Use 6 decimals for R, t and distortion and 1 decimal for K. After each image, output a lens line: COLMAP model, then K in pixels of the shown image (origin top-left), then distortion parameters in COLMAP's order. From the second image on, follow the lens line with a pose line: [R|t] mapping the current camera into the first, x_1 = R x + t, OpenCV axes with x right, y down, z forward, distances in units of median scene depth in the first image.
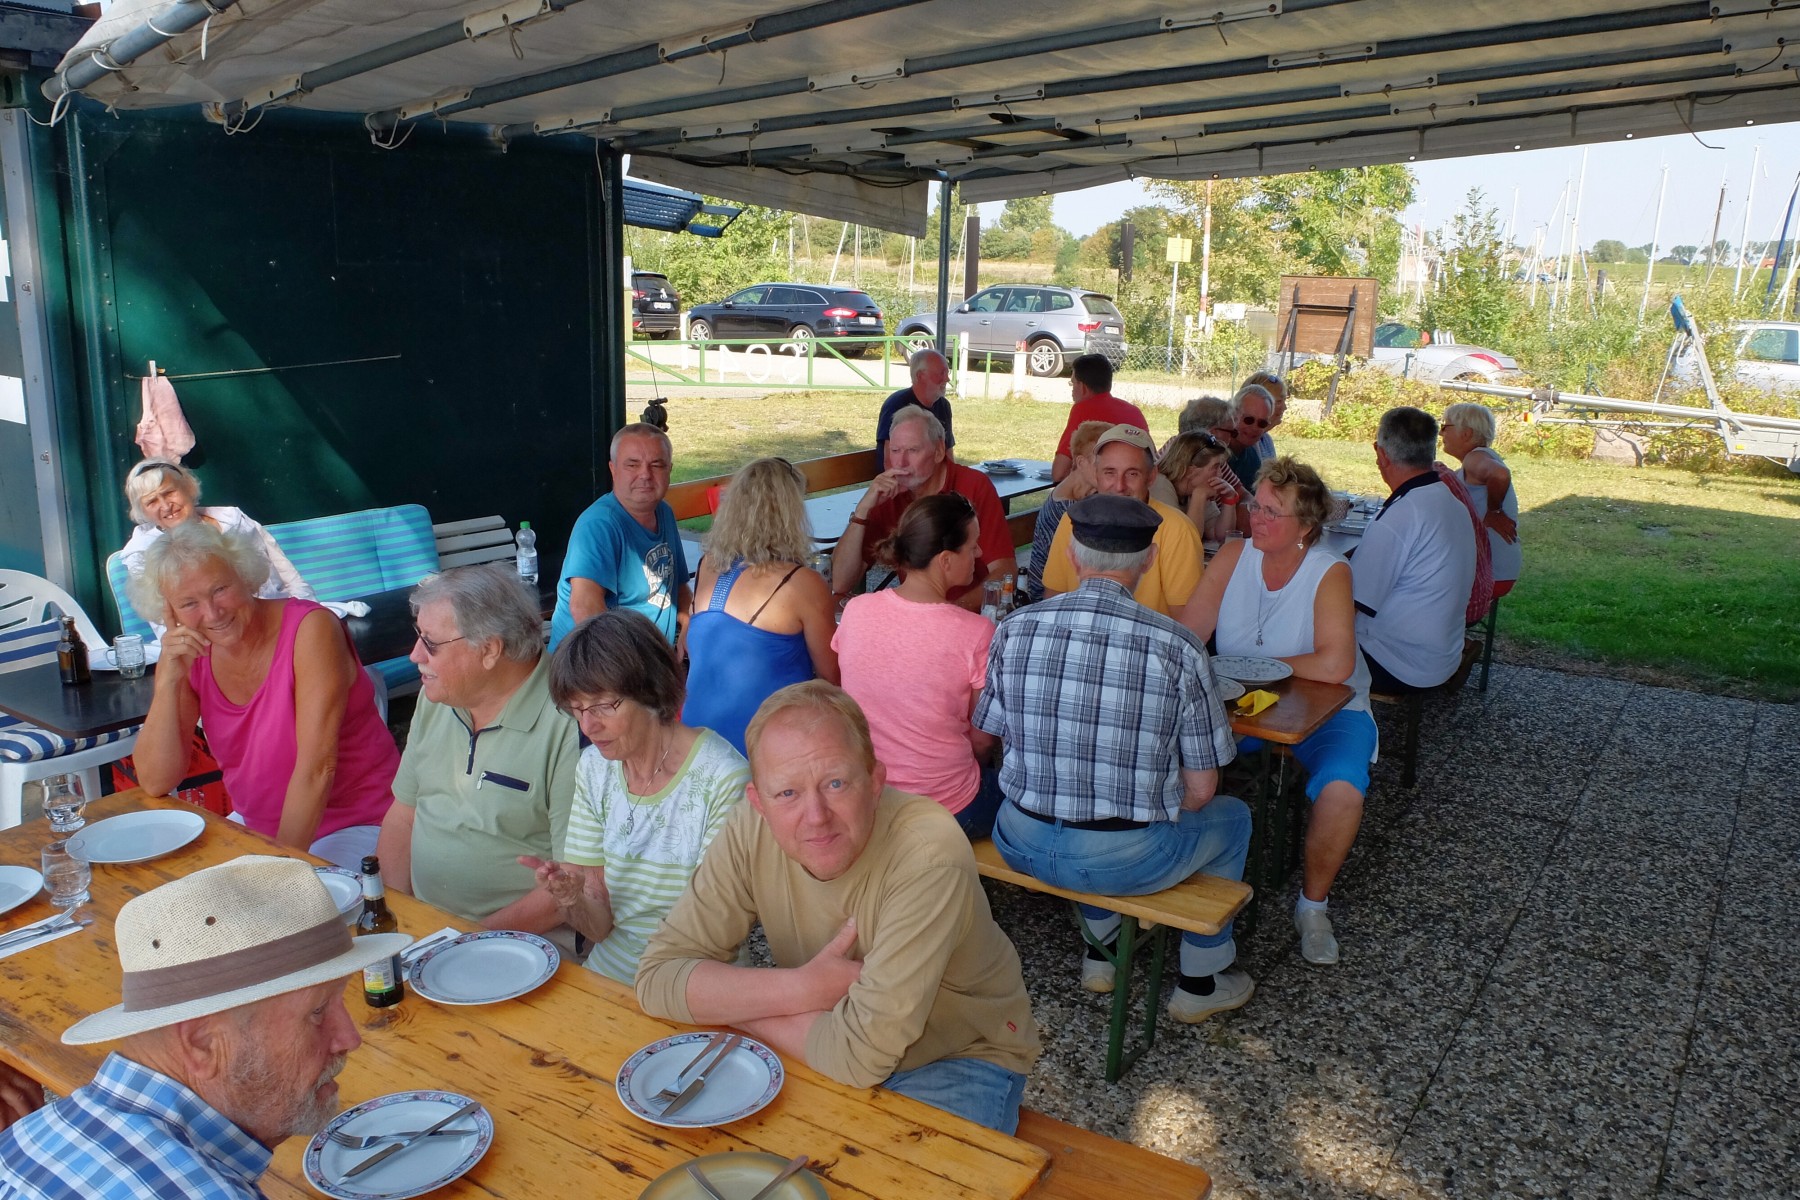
lens RADIAL K [[1384.5, 0, 1062.1], [0, 1384.5, 607.2], [0, 0, 1]] dist [-0.079433, 0.037048]
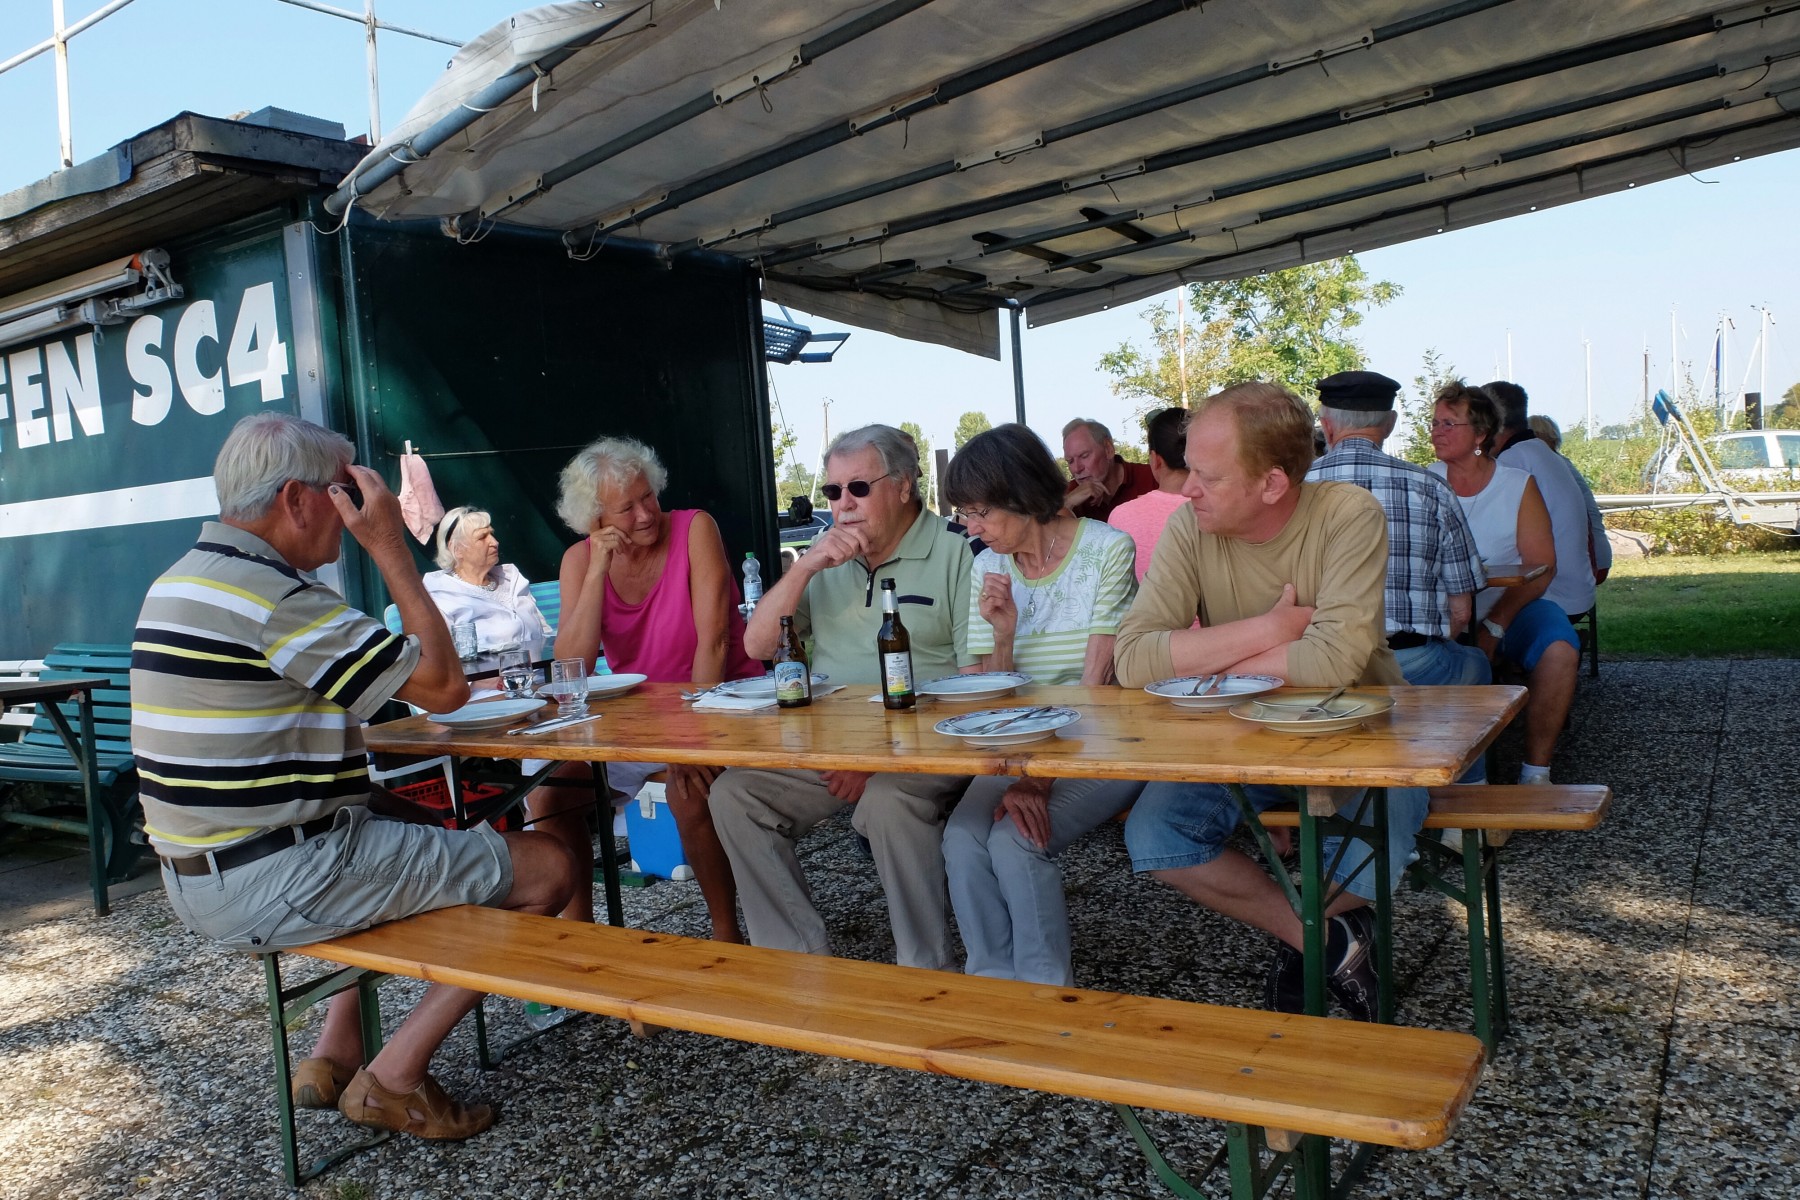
lens RADIAL K [[1384.5, 0, 1062.1], [0, 1384.5, 607.2], [0, 0, 1]] dist [-0.079433, 0.037048]
pose [[0.993338, -0.114261, 0.014990, -0.144929], [0.115200, 0.981149, -0.155162, 0.157092], [0.003022, 0.155855, 0.987775, -0.072444]]
